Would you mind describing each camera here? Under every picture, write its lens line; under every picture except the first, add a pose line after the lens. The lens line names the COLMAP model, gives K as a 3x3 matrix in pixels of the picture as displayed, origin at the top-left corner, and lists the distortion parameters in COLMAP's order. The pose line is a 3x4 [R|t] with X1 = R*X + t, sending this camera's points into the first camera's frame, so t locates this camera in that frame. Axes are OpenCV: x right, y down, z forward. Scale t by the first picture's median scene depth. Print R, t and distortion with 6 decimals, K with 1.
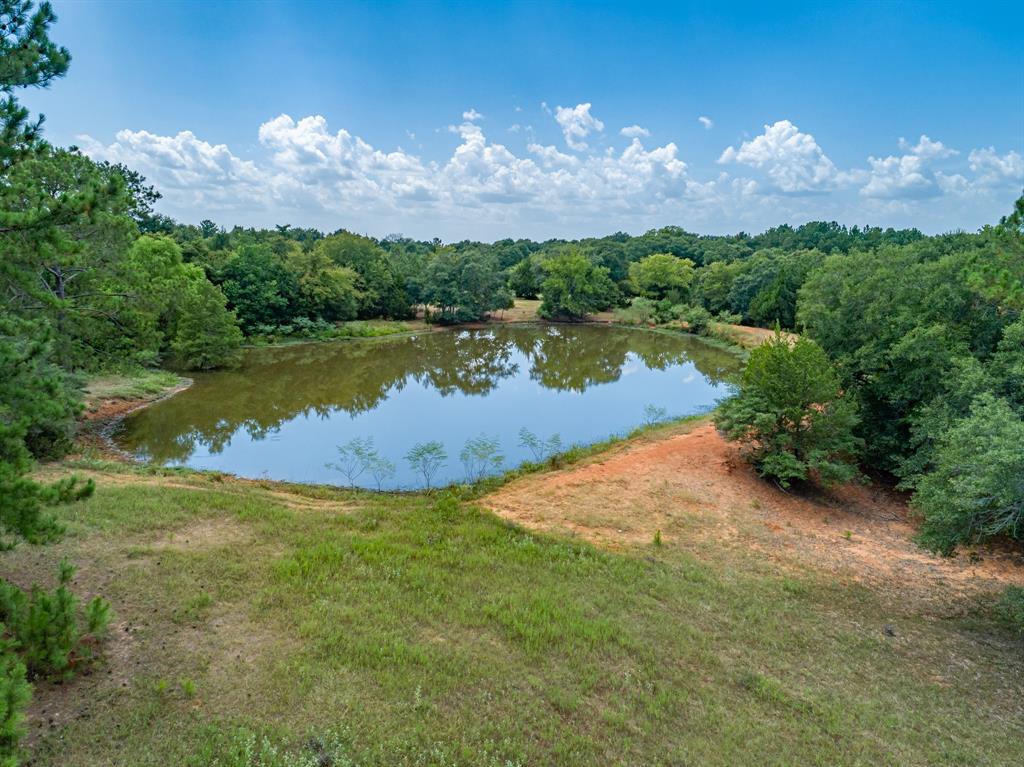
lens RADIAL K [[710.6, 0, 512.0], [0, 710.6, 383.5], [0, 0, 1]] dist [0.084584, -0.006934]
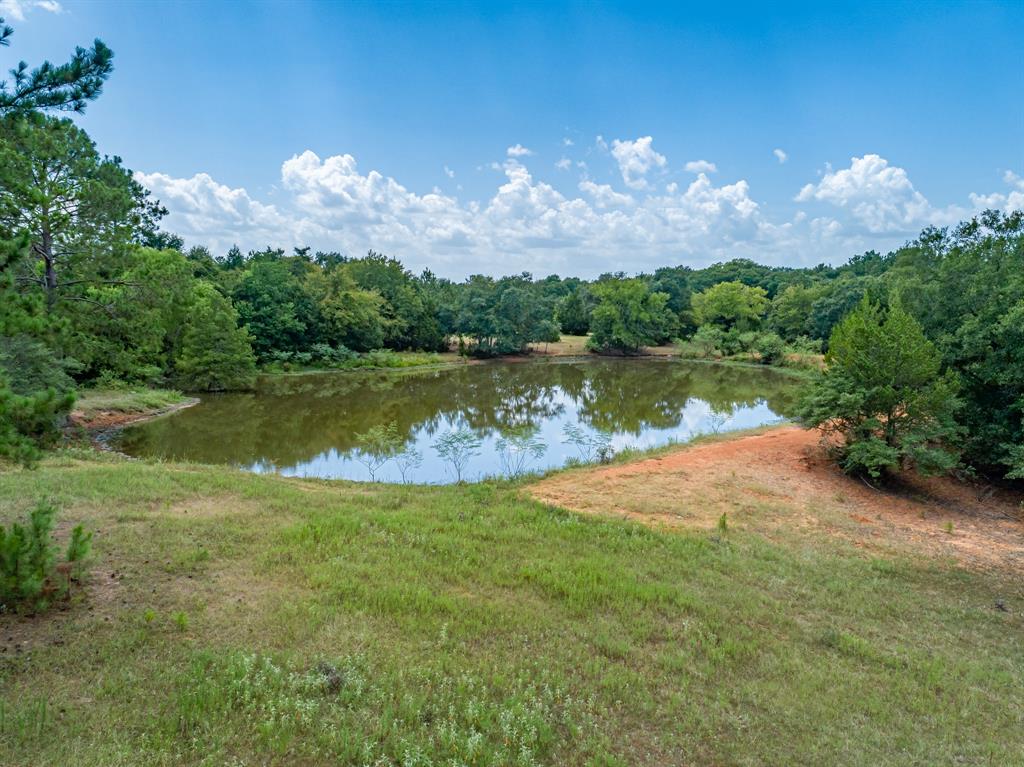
lens RADIAL K [[802.7, 0, 531.8], [0, 802.7, 437.4], [0, 0, 1]] dist [0.085521, 0.005435]
pose [[0.999454, 0.001984, -0.032971, 0.001571], [-0.002558, 0.999845, -0.017404, 0.042348], [0.032932, 0.017479, 0.999305, 0.006174]]
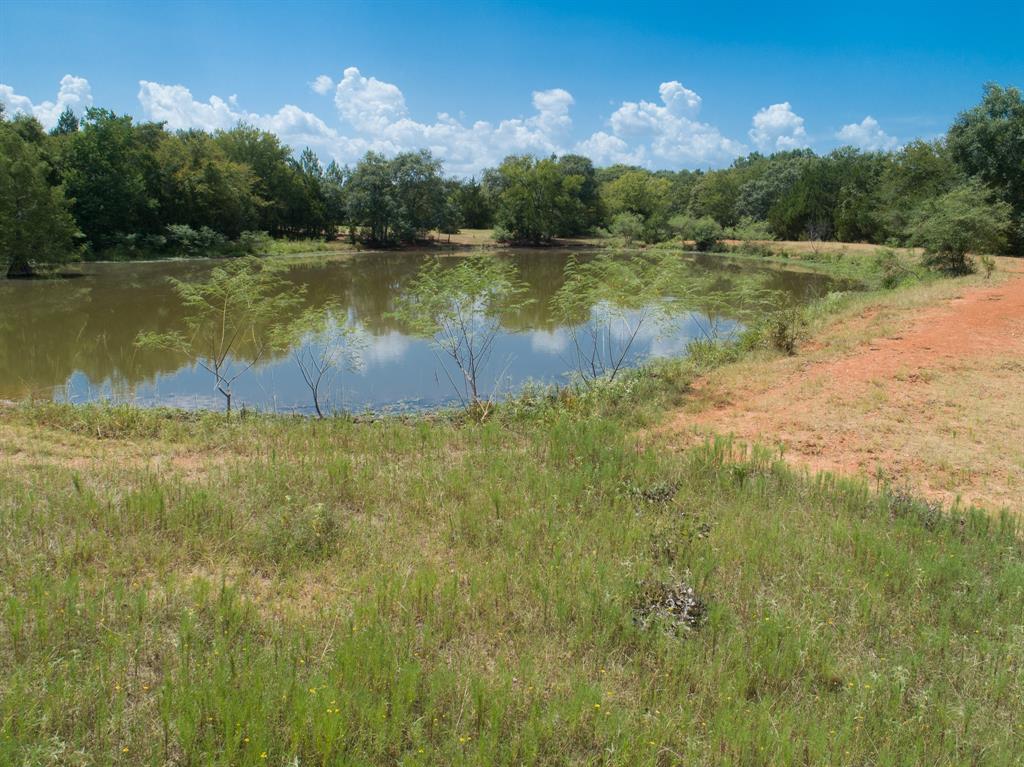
lens RADIAL K [[730.7, 0, 512.0], [0, 730.7, 383.5], [0, 0, 1]] dist [-0.043163, 0.003363]
pose [[0.993355, -0.025402, 0.112251, -0.051355], [0.021483, 0.999121, 0.035988, 0.048454], [-0.113067, -0.033338, 0.993028, 0.254483]]
